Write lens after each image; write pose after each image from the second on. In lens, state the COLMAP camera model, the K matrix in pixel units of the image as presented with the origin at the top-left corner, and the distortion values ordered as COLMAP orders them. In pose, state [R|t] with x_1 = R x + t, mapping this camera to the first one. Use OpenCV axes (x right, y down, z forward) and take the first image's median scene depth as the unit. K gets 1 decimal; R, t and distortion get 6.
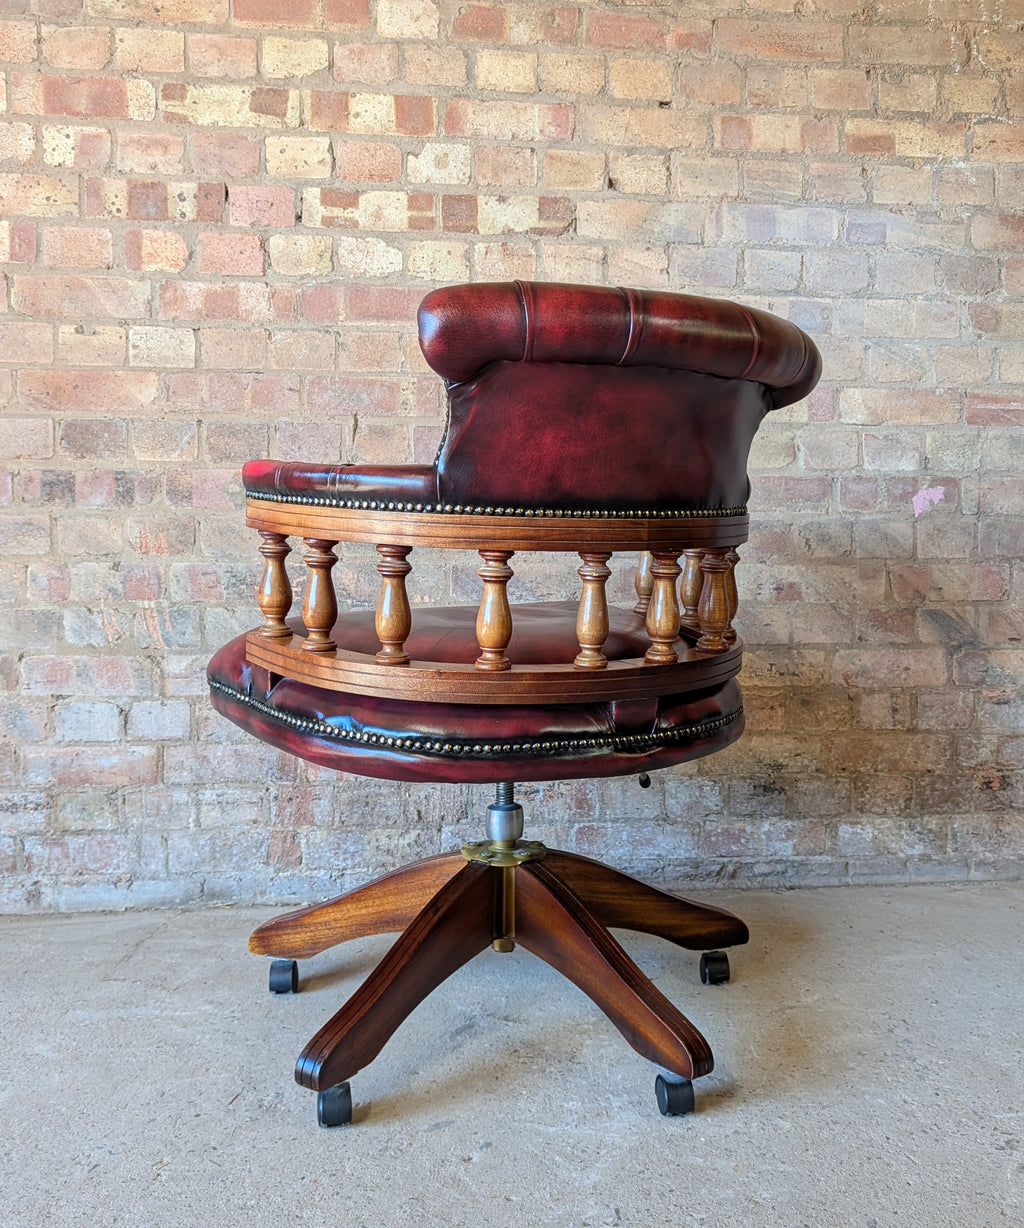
lens RADIAL K [[1180.5, 0, 564.5], [0, 1180.5, 576.5], [0, 0, 1]] dist [0.018003, -0.039392]
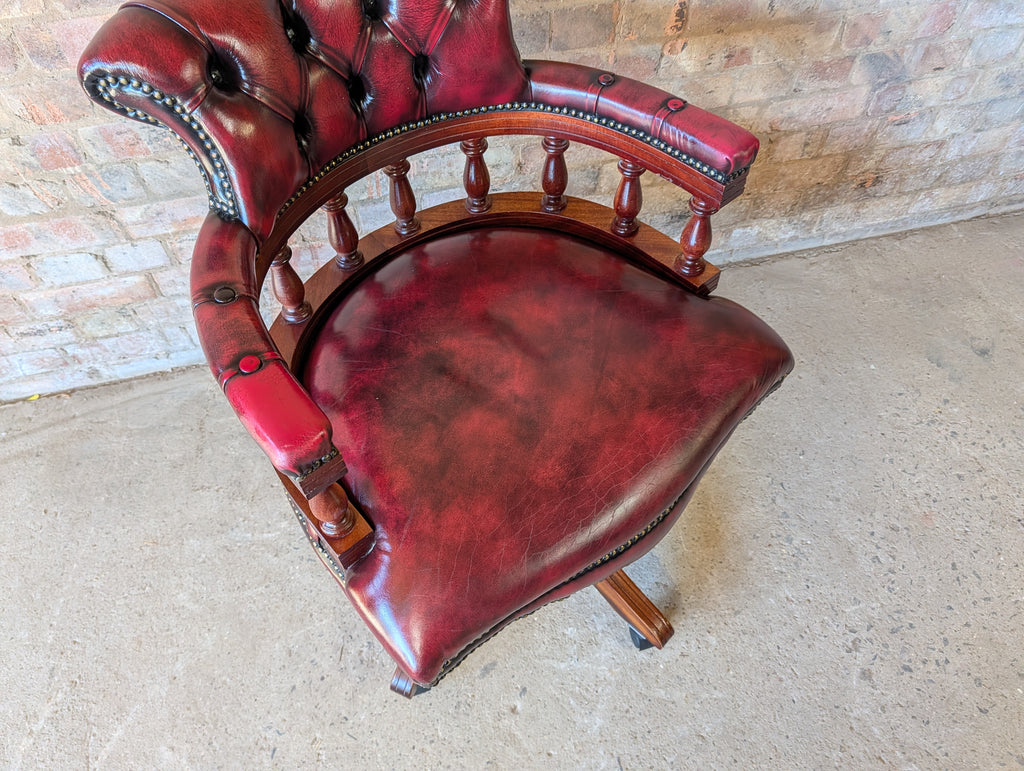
lens RADIAL K [[741.8, 0, 506.5], [0, 741.8, 391.4], [0, 0, 1]] dist [0.002225, -0.002541]
pose [[0.993138, -0.105952, 0.049505, -0.059599], [0.024933, 0.605409, 0.795524, -0.324544], [-0.114258, -0.788831, 0.603896, 0.465811]]
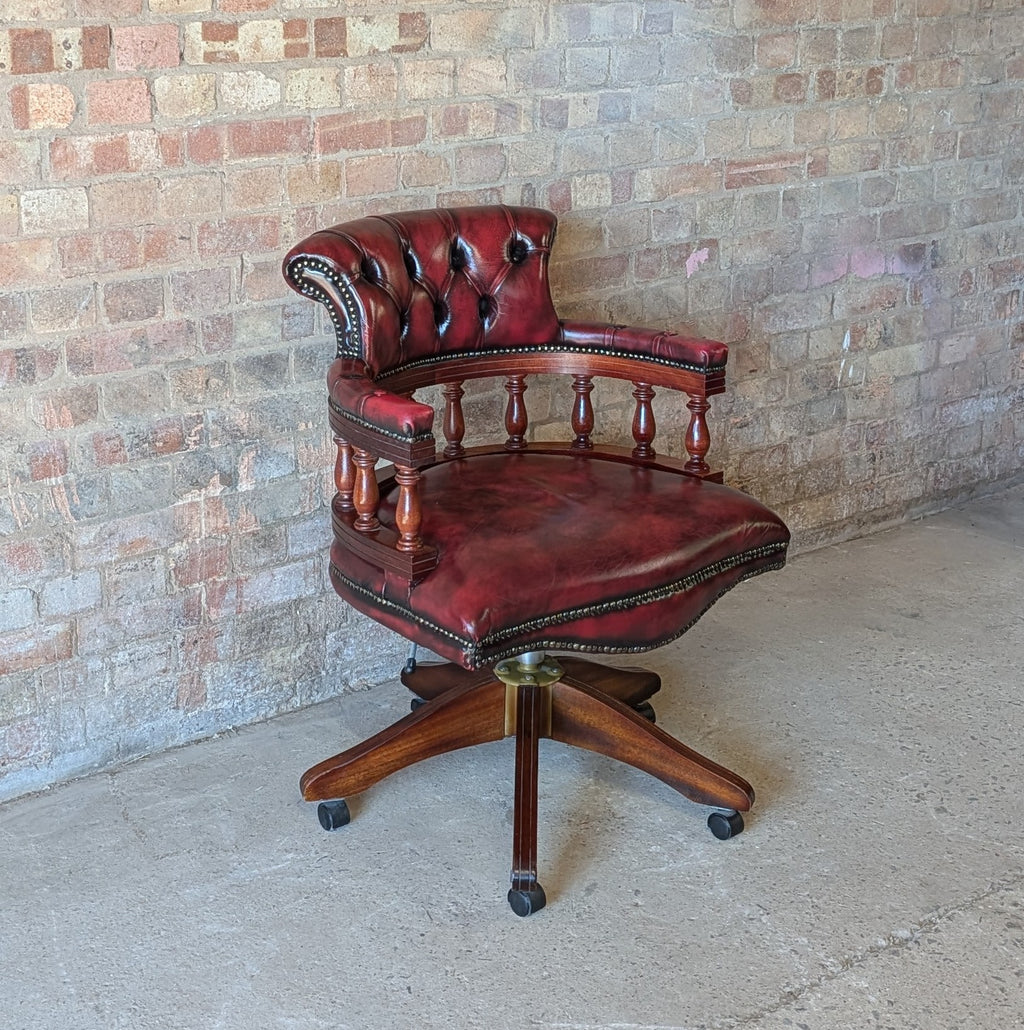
lens RADIAL K [[1810.7, 0, 511.6], [0, 1810.7, 405.6], [0, 0, 1]] dist [0.237814, -1.134863]
pose [[0.861509, -0.145826, 0.486351, -0.730203], [0.027109, 0.969714, 0.242736, -0.373313], [-0.507019, -0.195935, 0.839370, -0.385826]]
